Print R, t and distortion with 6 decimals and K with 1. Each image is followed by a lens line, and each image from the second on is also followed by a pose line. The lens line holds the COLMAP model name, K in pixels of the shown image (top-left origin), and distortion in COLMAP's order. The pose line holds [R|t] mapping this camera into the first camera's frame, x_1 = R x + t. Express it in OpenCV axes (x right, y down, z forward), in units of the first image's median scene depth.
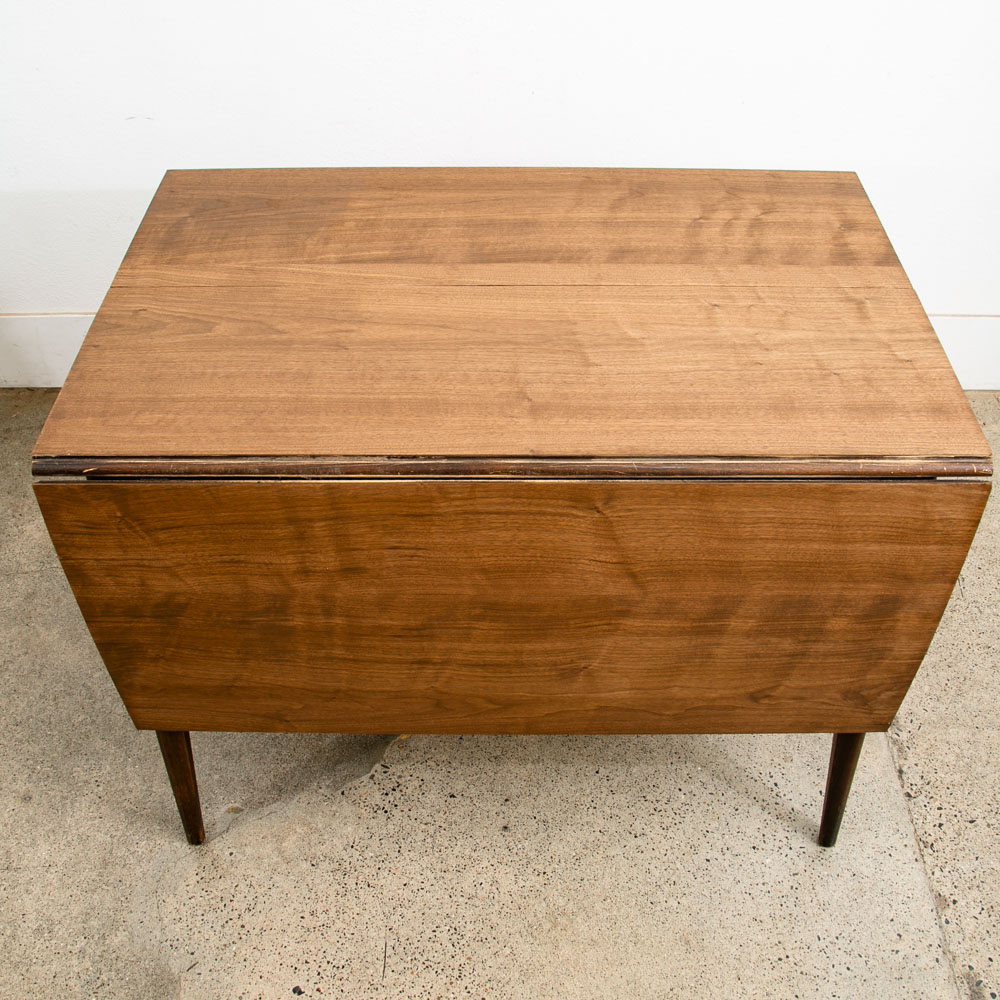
lens RADIAL K [[1245.8, 0, 496.1], [0, 1245.8, 467.7], [0, 0, 1]] dist [-0.161347, 0.116038]
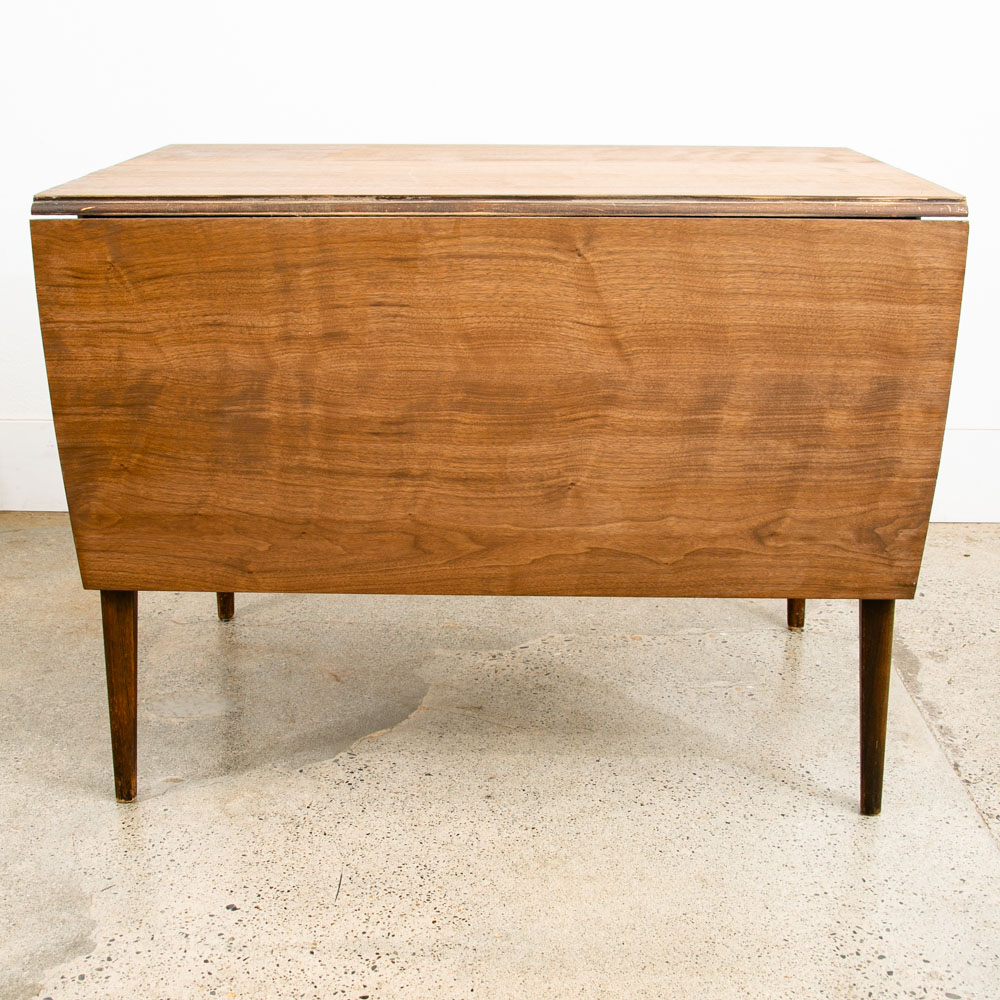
lens RADIAL K [[1539.9, 0, 466.8], [0, 1539.9, 478.8], [0, 0, 1]] dist [-0.114436, 0.109964]
pose [[0.999403, 0.012933, -0.032032, 0.028137], [-0.024444, 0.919973, -0.391219, 0.604665], [0.024409, 0.391768, 0.919740, -0.076351]]
